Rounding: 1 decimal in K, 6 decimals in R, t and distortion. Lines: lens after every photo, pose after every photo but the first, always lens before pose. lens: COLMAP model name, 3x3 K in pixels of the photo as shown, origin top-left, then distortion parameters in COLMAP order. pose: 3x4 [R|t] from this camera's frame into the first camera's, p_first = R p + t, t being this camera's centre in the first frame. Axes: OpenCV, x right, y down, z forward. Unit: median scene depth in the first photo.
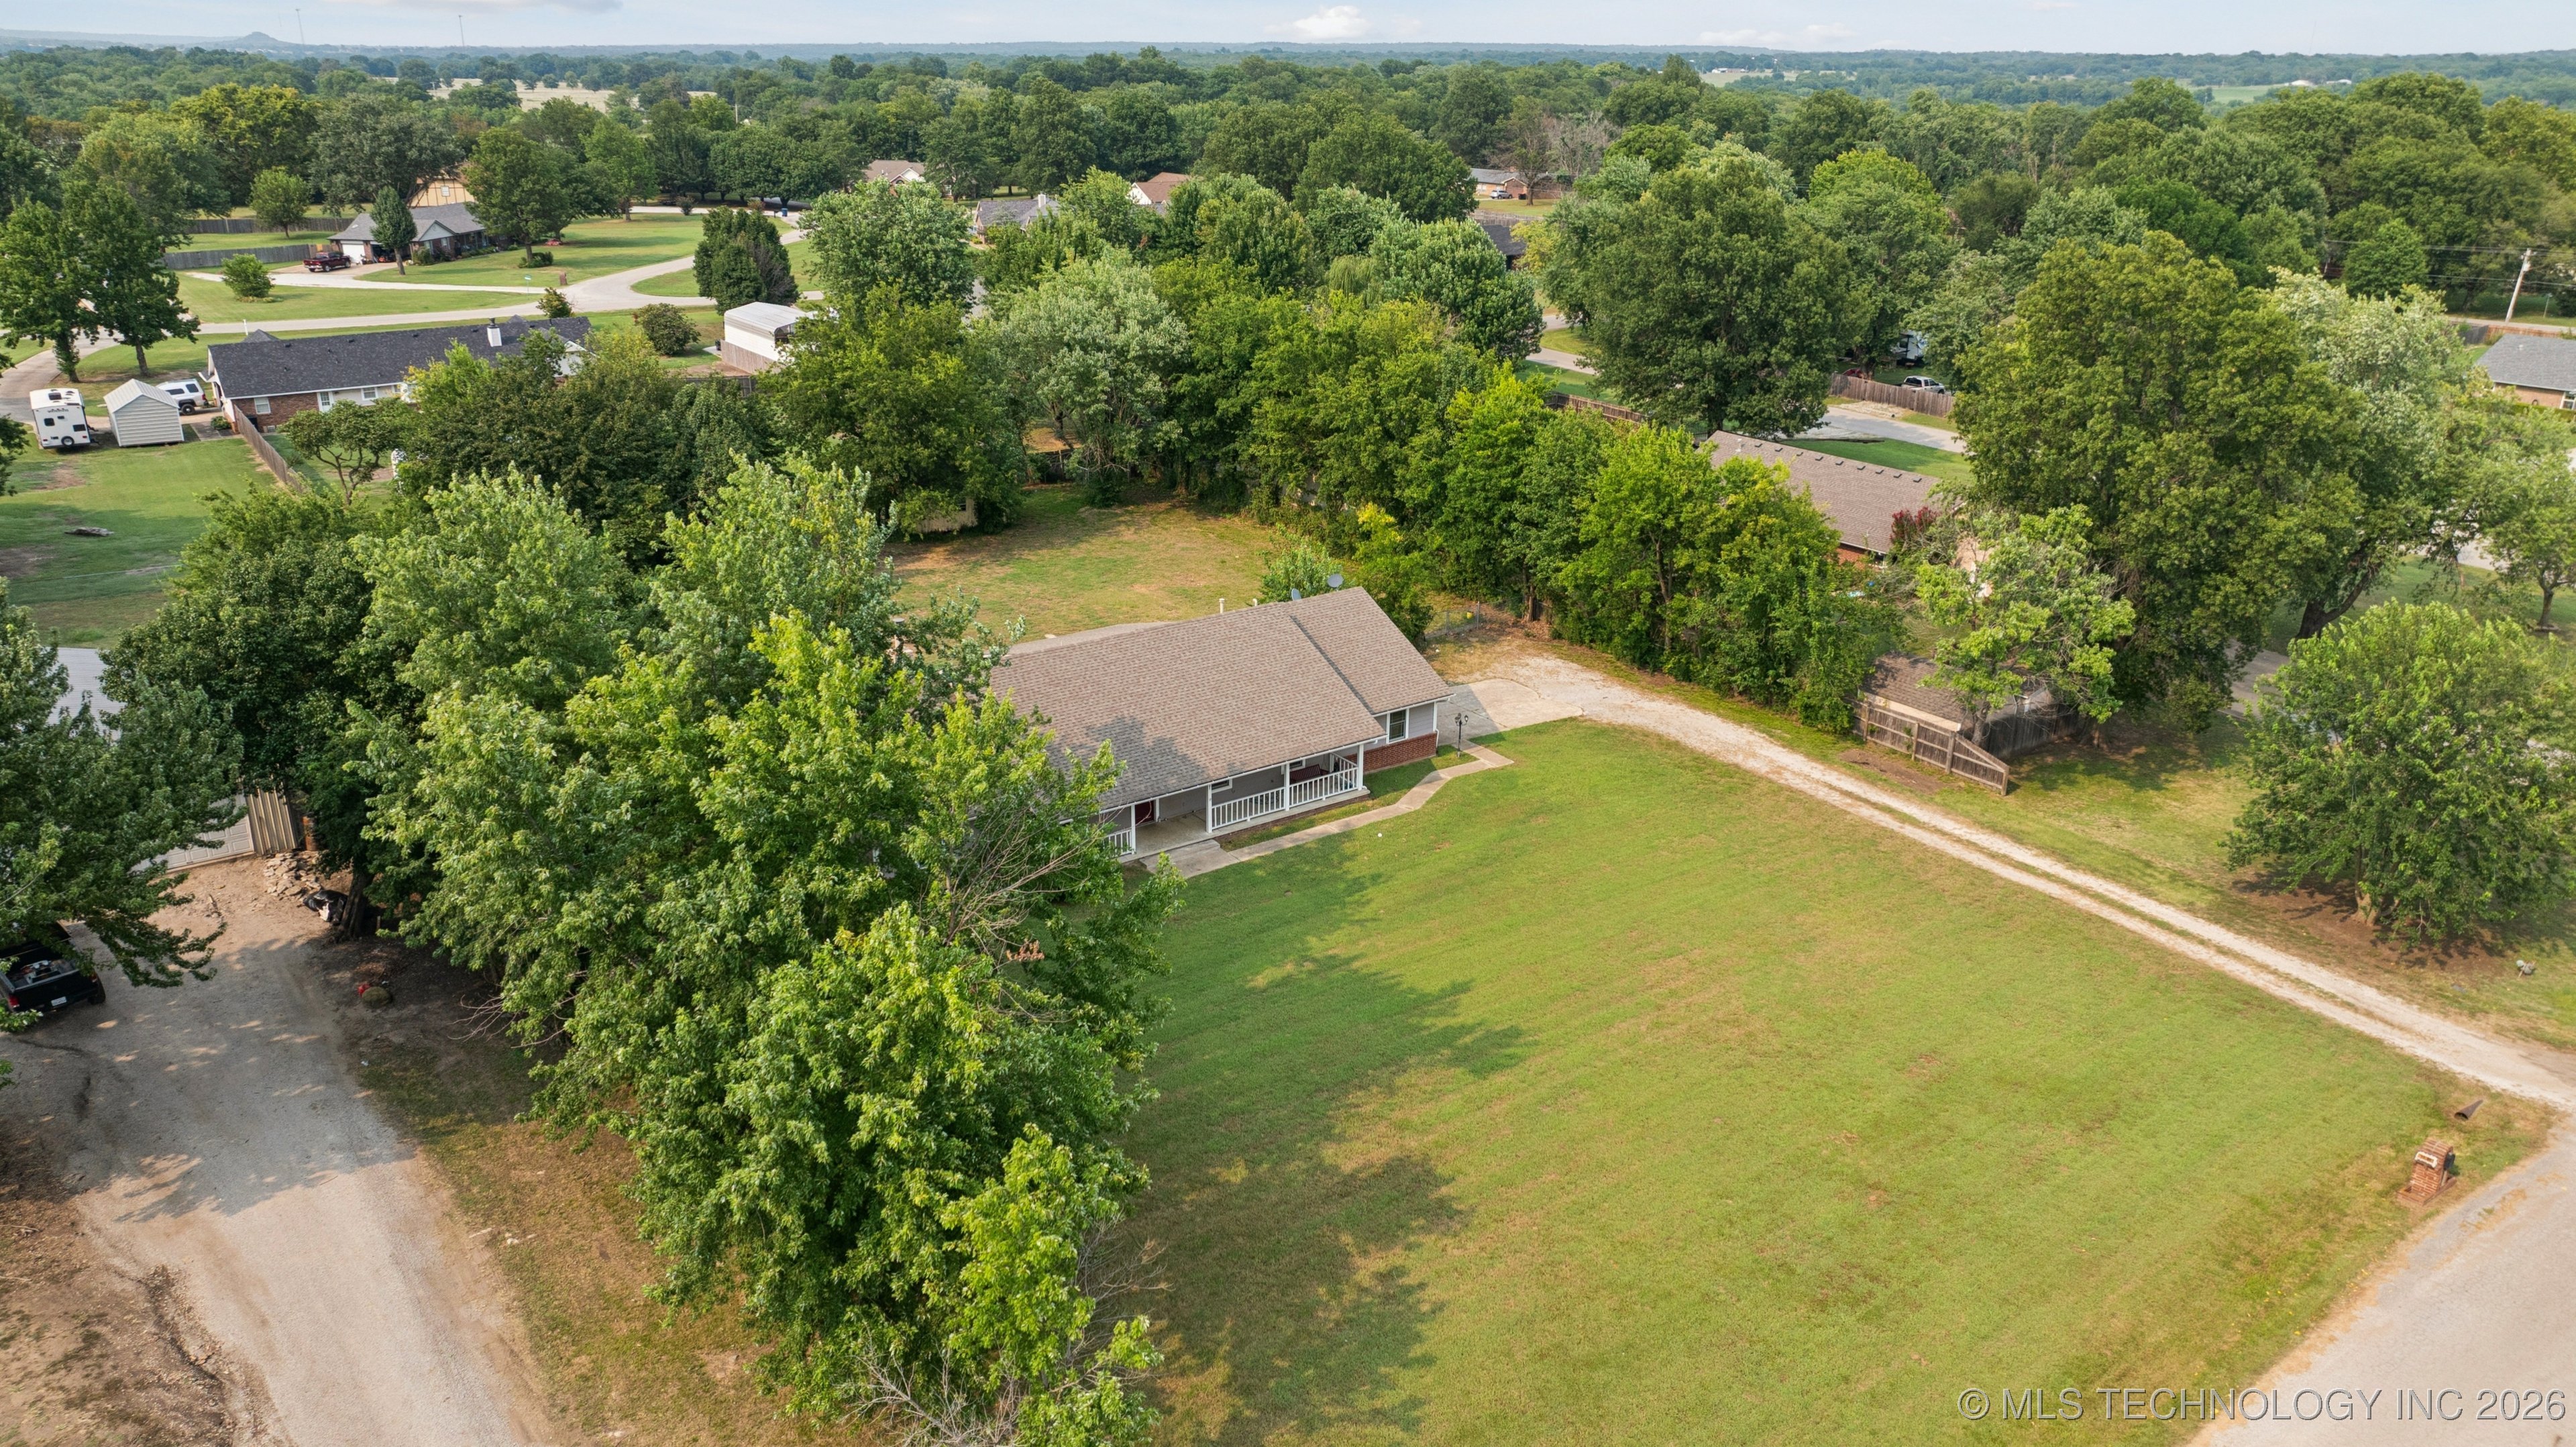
lens RADIAL K [[1887.7, 0, 1292.3], [0, 1887.7, 738.8], [0, 0, 1]] dist [-0.025929, 0.008259]
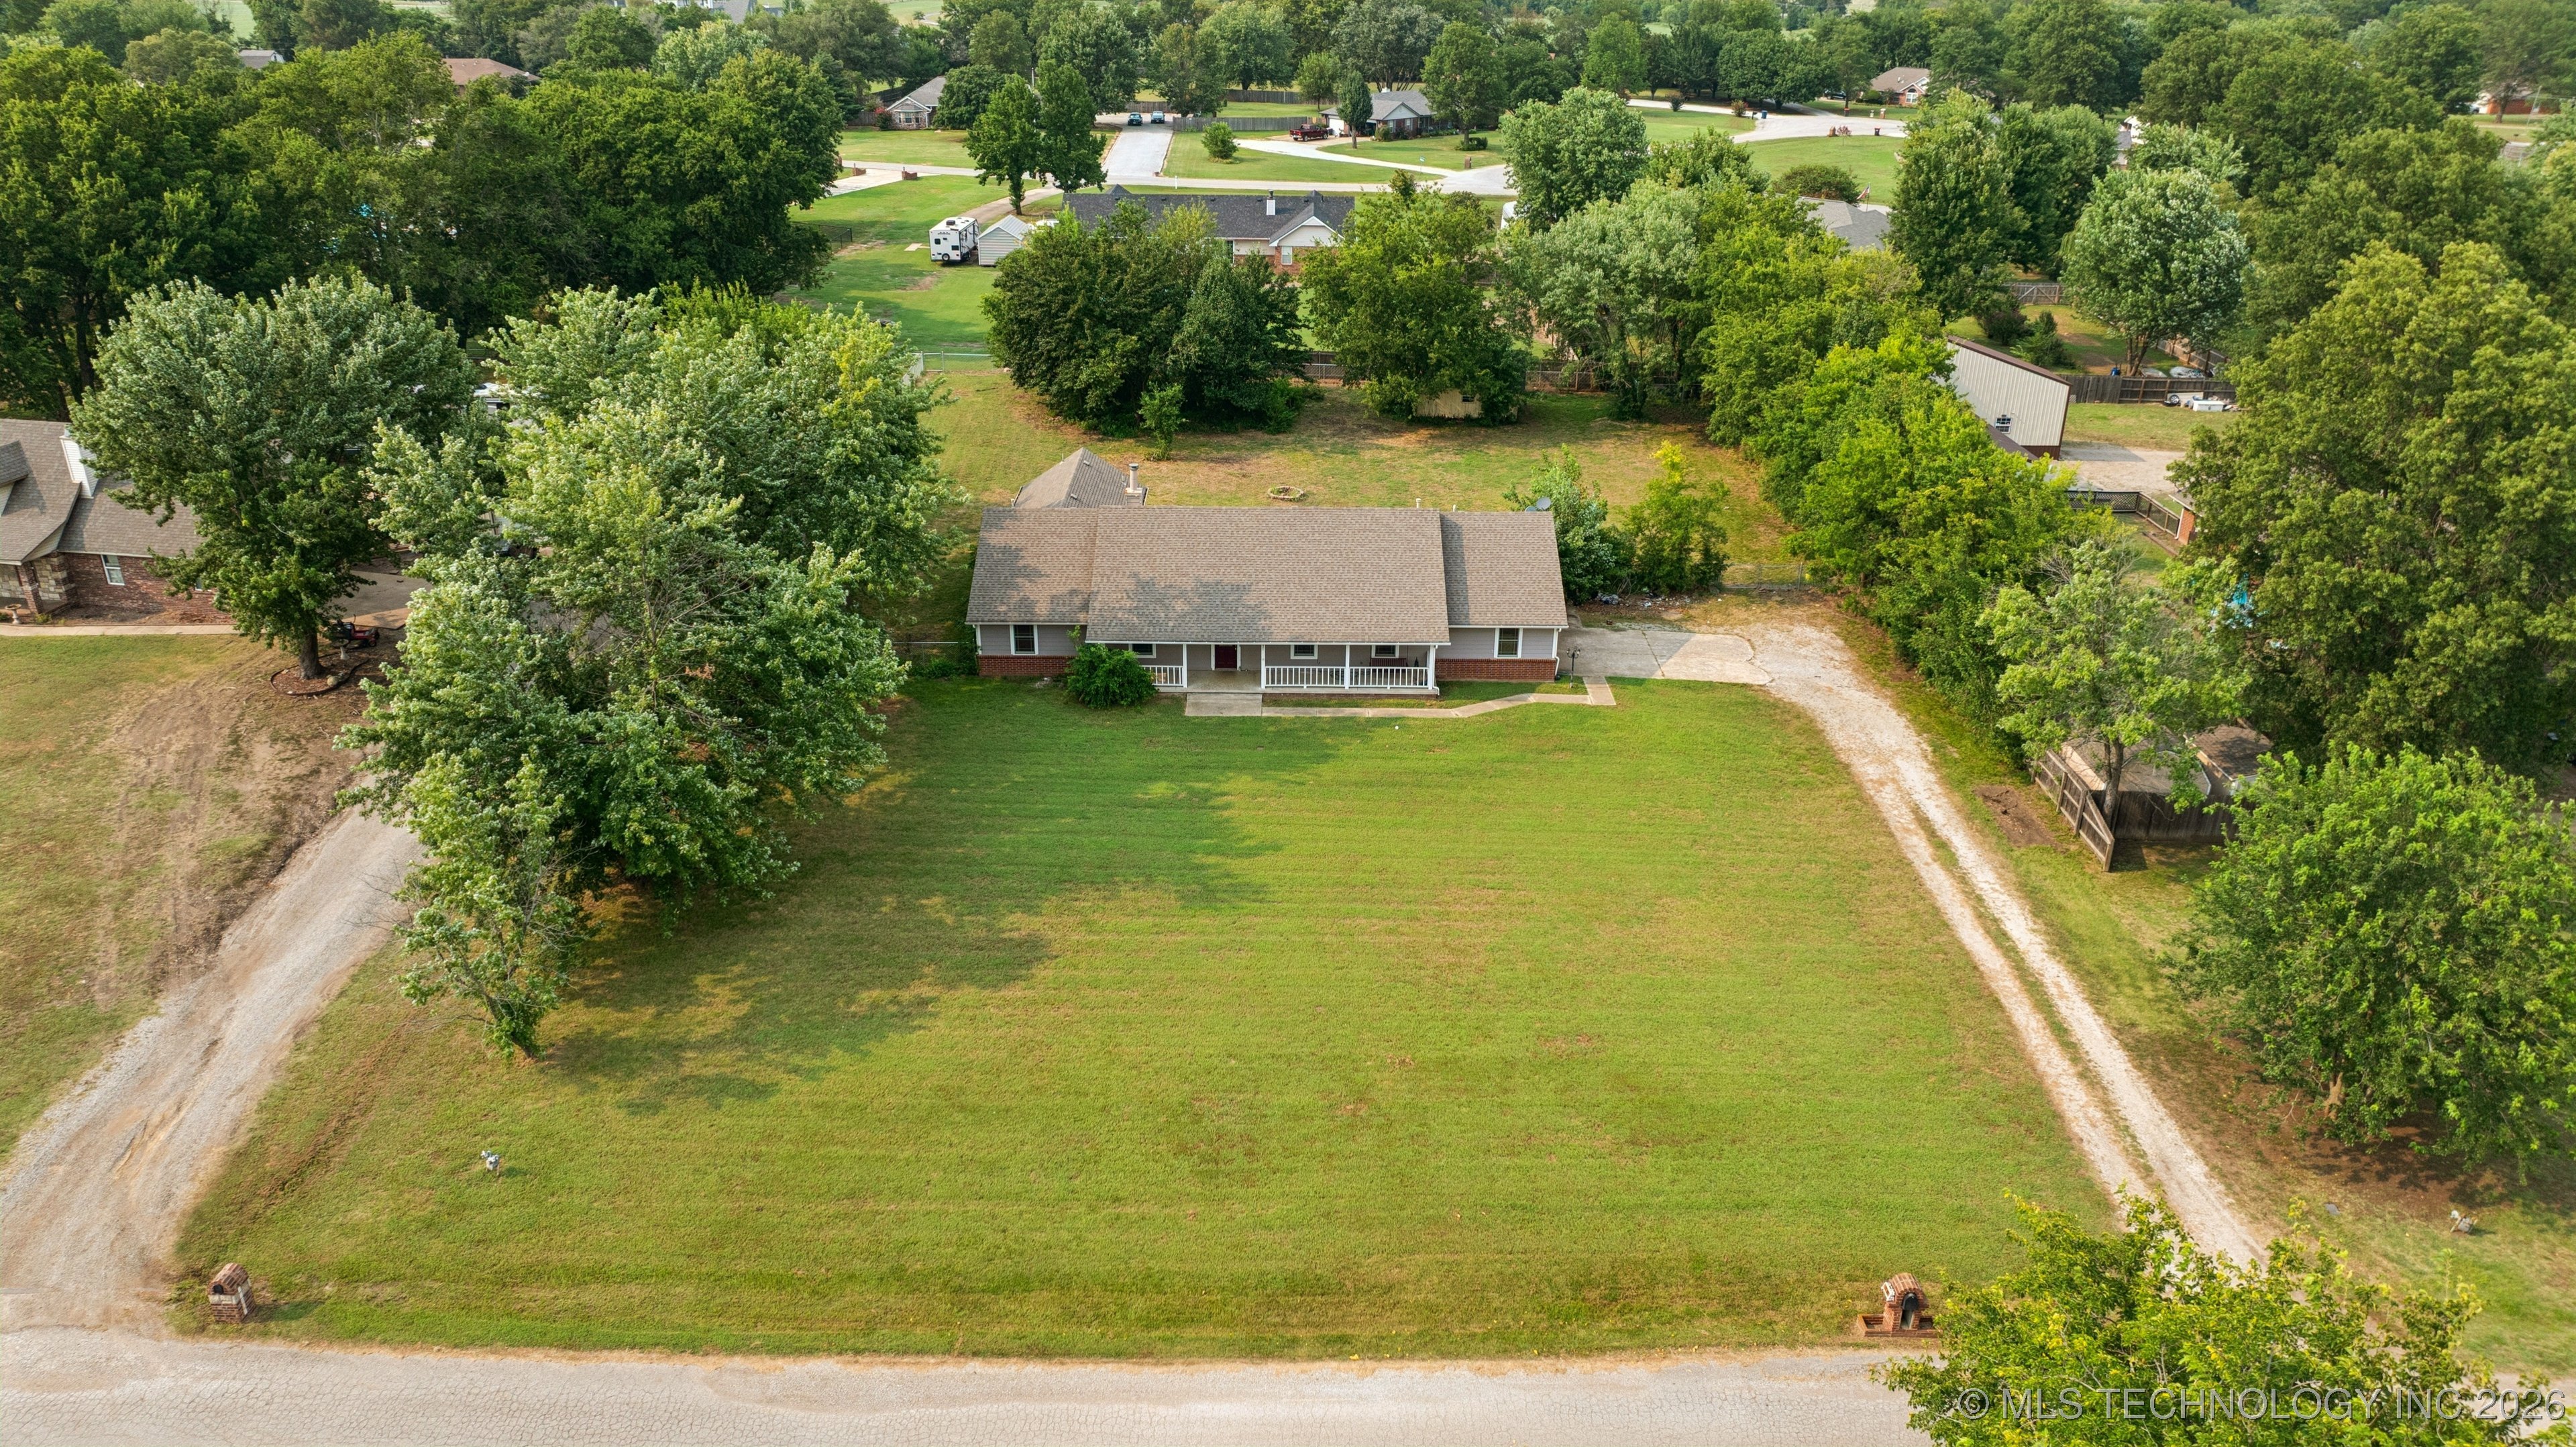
lens RADIAL K [[1887.7, 0, 1292.3], [0, 1887.7, 738.8], [0, 0, 1]] dist [-0.025929, 0.008259]
pose [[0.796072, 0.239961, -0.555596, 0.400413], [-0.209801, 0.970529, 0.118561, -0.039326], [0.567673, 0.022181, 0.822955, 0.043831]]
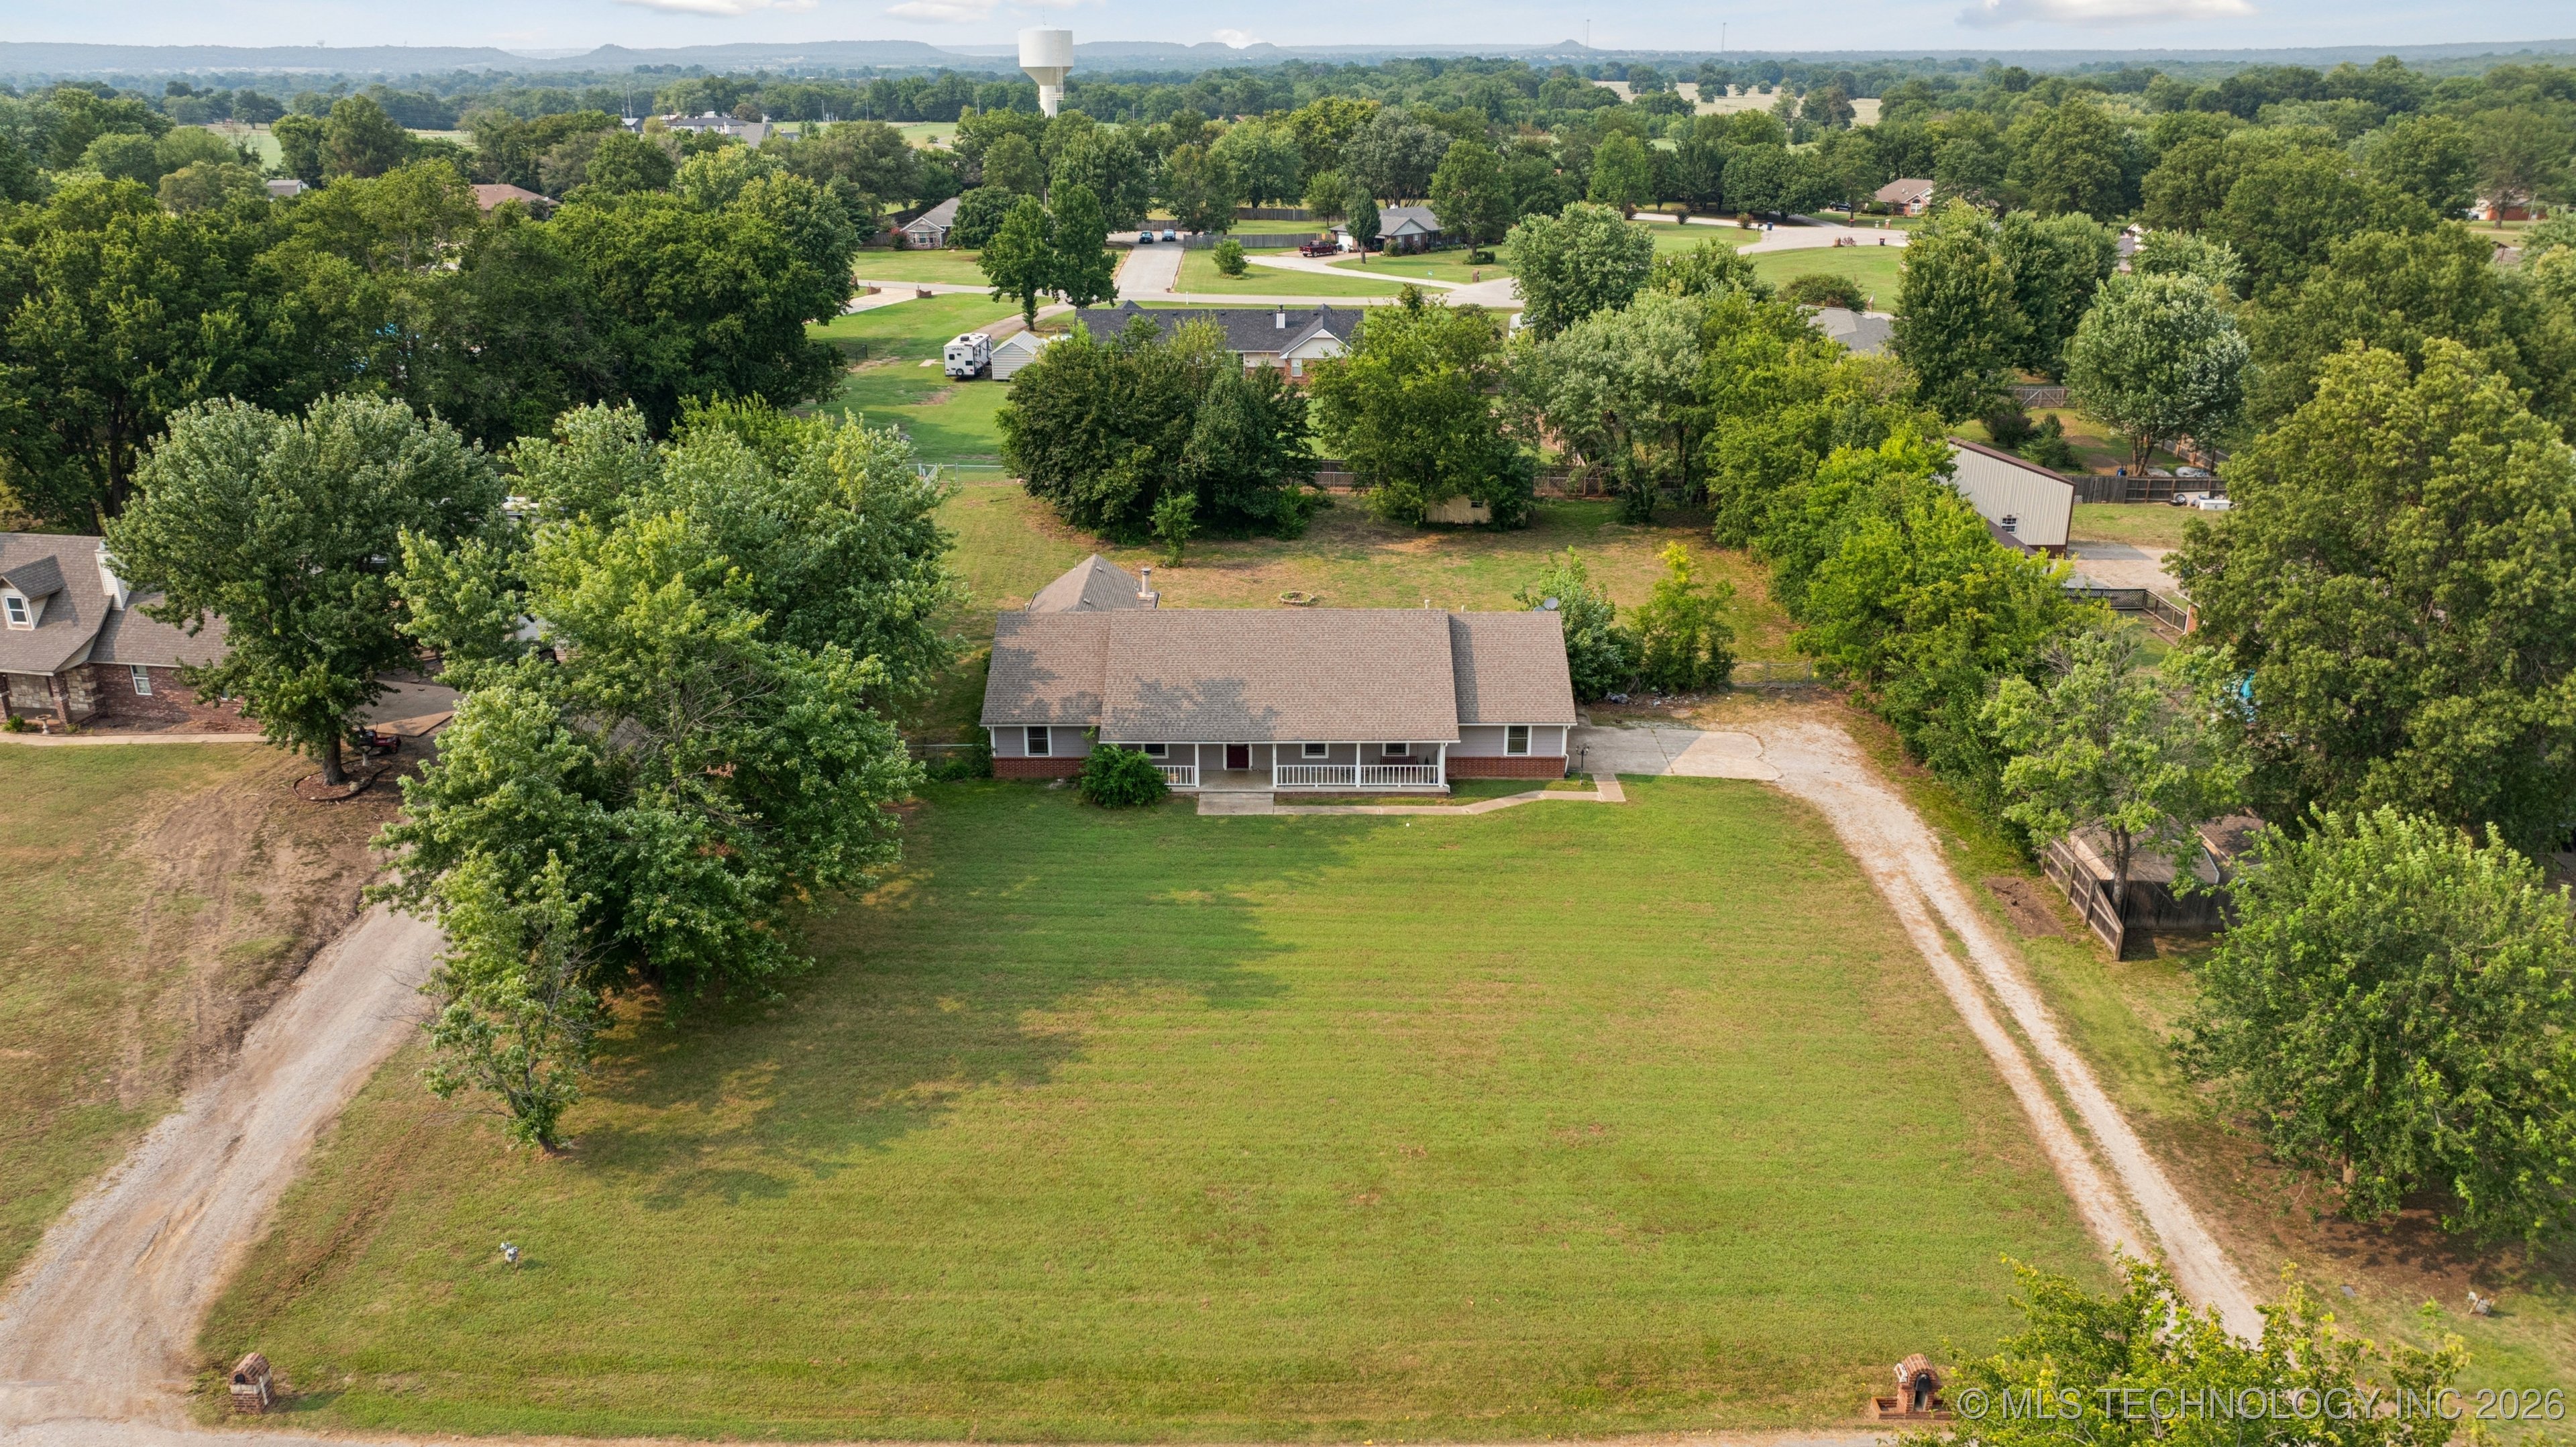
lens RADIAL K [[1919.5, 0, 1288.0], [0, 1919.5, 723.5], [0, 0, 1]] dist [-0.021289, 0.000175]
pose [[0.791968, 0.194732, -0.578677, 0.413923], [-0.201805, 0.977995, 0.052921, -0.034291], [0.576248, 0.074868, 0.813838, 0.029236]]
